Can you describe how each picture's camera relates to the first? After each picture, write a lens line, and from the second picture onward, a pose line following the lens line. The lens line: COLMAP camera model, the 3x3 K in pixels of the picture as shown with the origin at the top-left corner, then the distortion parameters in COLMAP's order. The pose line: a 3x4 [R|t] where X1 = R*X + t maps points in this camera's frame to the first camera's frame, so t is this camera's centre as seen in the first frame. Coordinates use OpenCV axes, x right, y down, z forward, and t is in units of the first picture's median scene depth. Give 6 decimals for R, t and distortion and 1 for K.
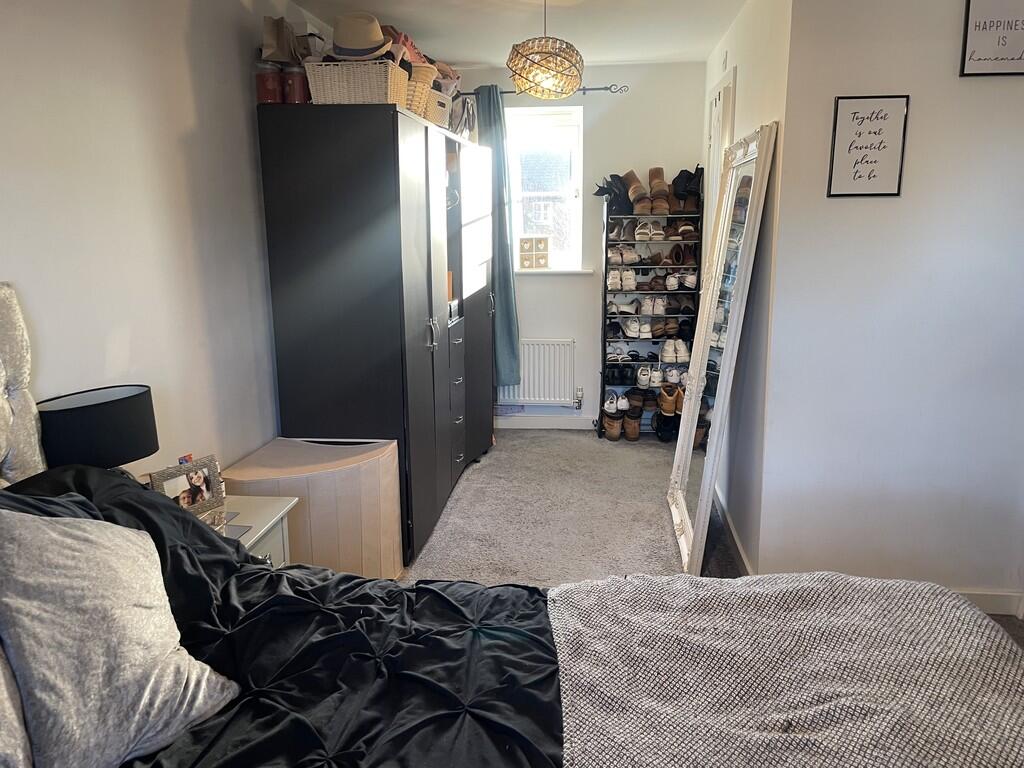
lens RADIAL K [[775.1, 0, 515.1], [0, 775.1, 385.6], [0, 0, 1]] dist [0.054876, -0.060593]
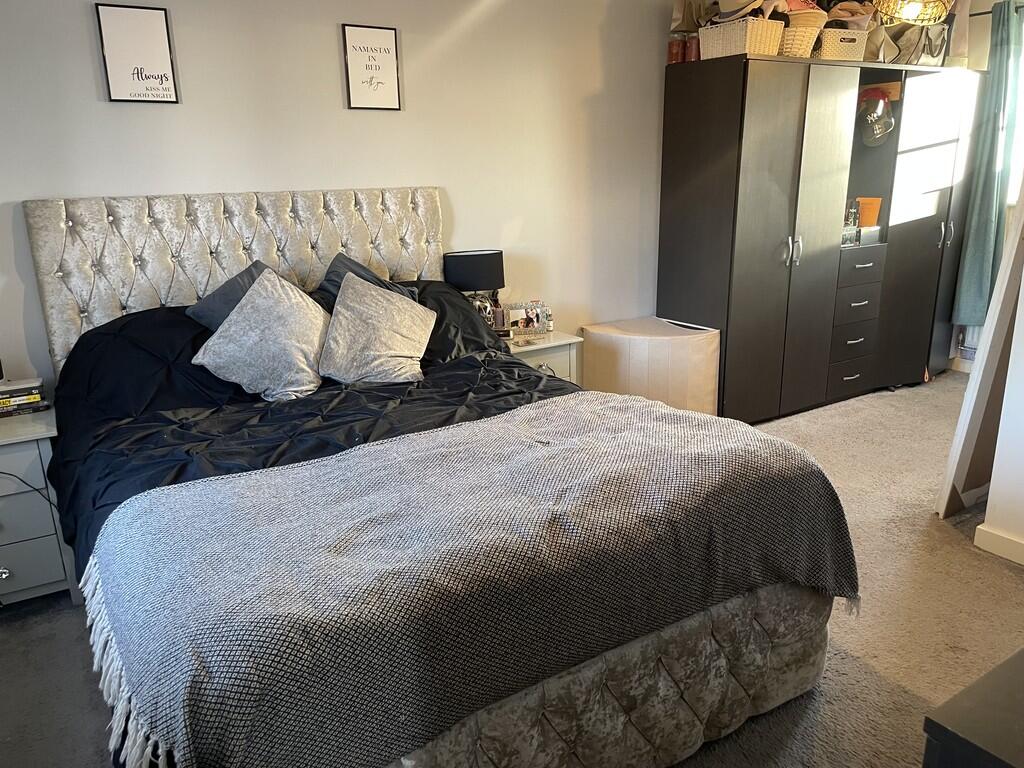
lens RADIAL K [[775.1, 0, 508.7], [0, 775.1, 384.7], [0, 0, 1]] dist [0.054876, -0.060593]
pose [[0.625145, 0.204484, -0.753246, 0.710602], [-0.149927, 0.978560, 0.141220, 0.036285], [0.765973, 0.024648, 0.642400, -0.076285]]
